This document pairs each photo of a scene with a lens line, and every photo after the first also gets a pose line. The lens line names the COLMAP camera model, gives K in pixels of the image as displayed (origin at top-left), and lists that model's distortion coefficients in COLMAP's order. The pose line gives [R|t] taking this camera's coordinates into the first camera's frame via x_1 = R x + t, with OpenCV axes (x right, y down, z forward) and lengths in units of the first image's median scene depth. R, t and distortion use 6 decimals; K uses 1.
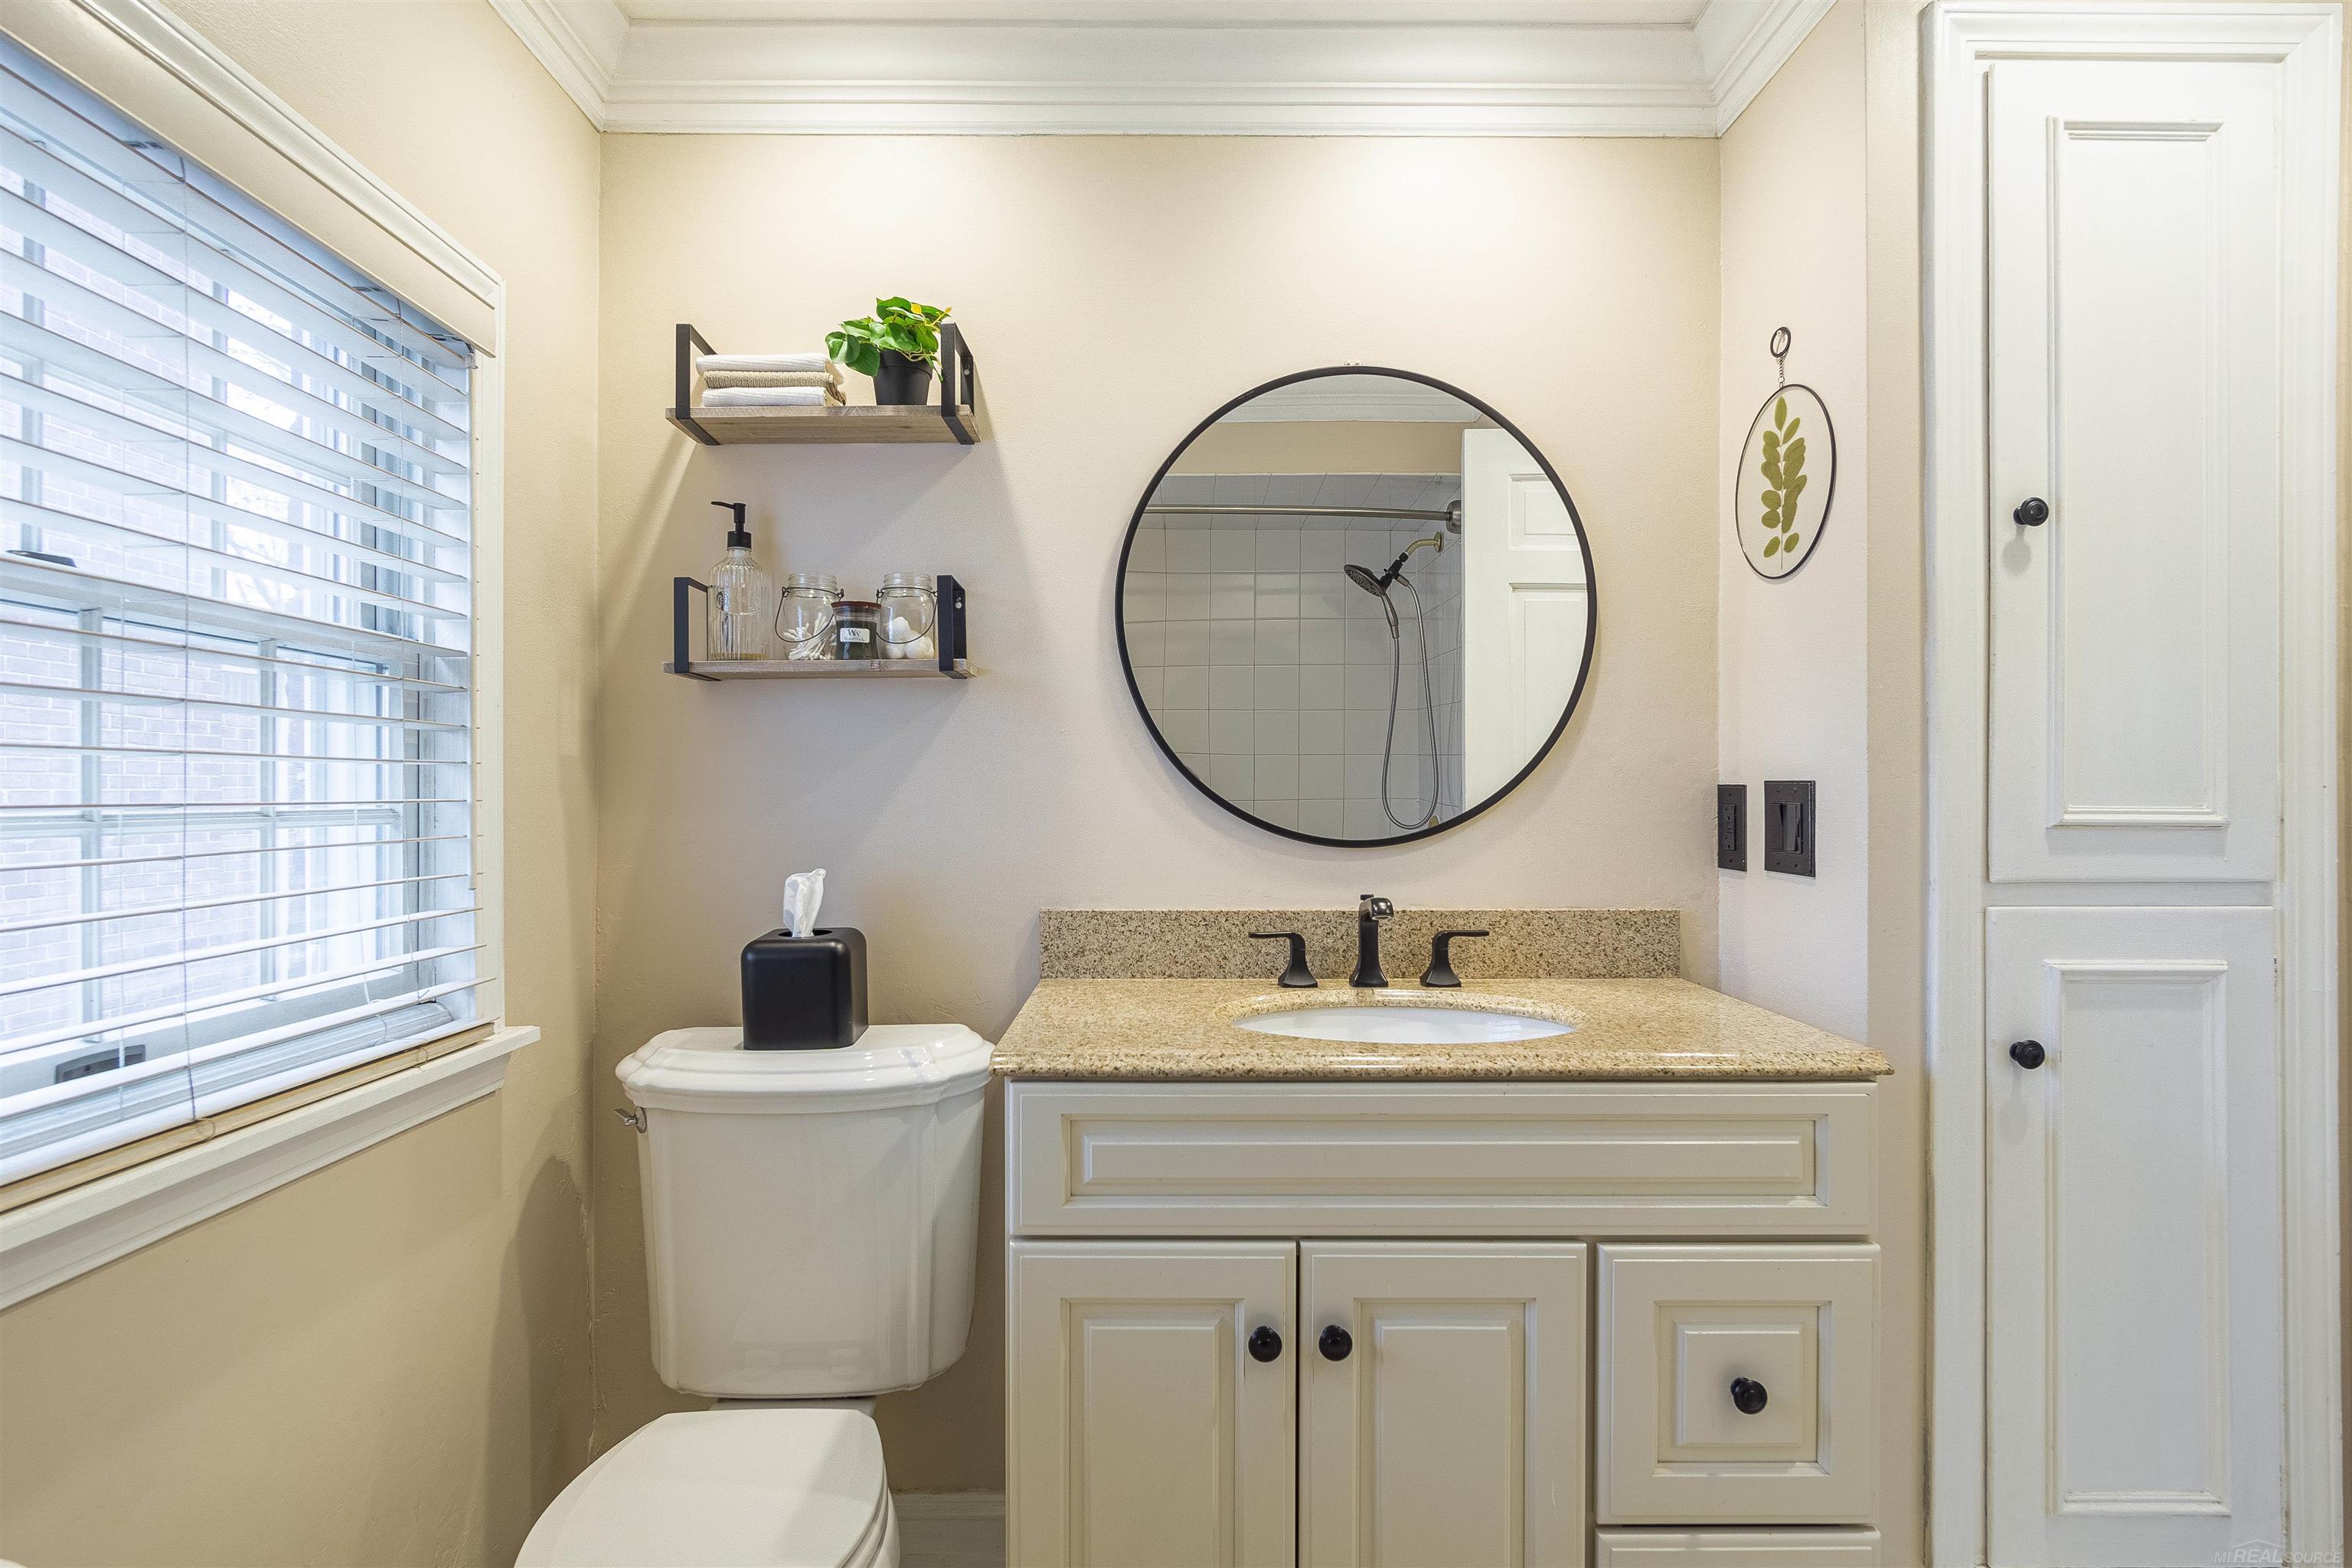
lens RADIAL K [[1243.4, 0, 1176.2], [0, 1243.4, 795.0], [0, 0, 1]] dist [-0.011775, -0.000203]
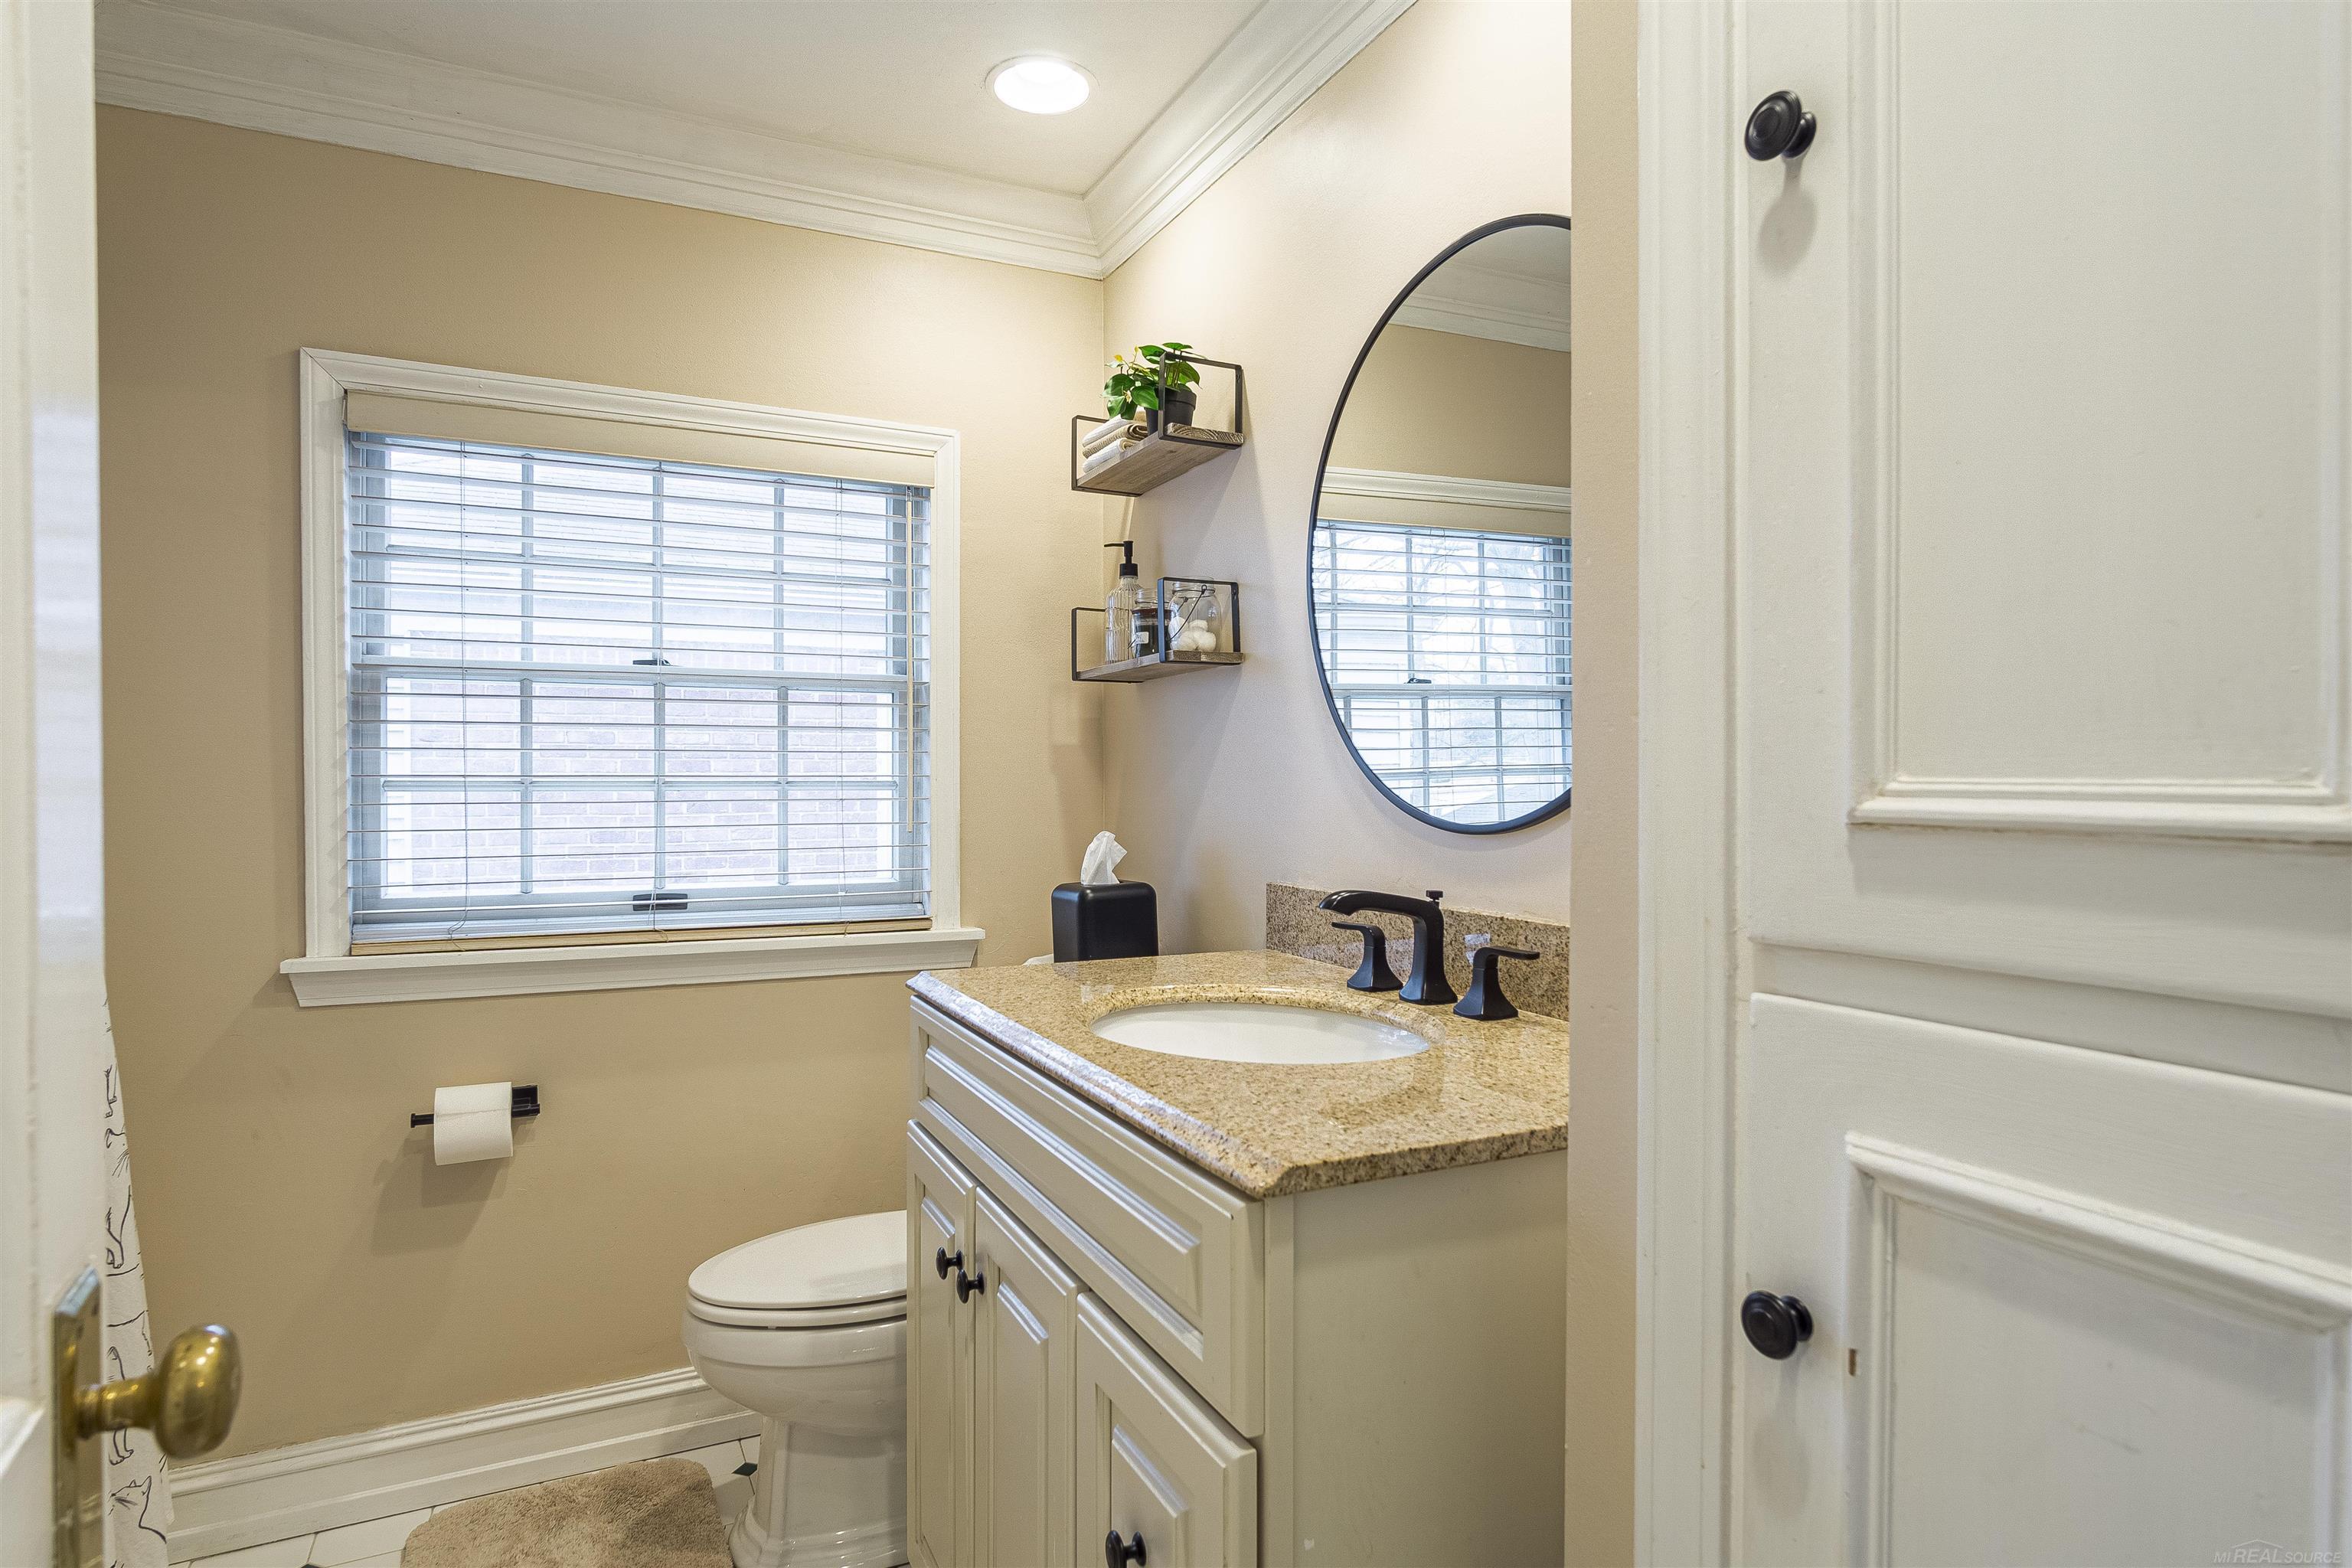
lens RADIAL K [[1243.4, 0, 1176.2], [0, 1243.4, 795.0], [0, 0, 1]] dist [-0.011775, -0.000203]
pose [[0.443108, 0.009840, -0.896414, 0.968353], [0.002291, 0.999924, 0.012108, 0.008878], [0.896465, -0.007418, 0.443052, 0.585211]]
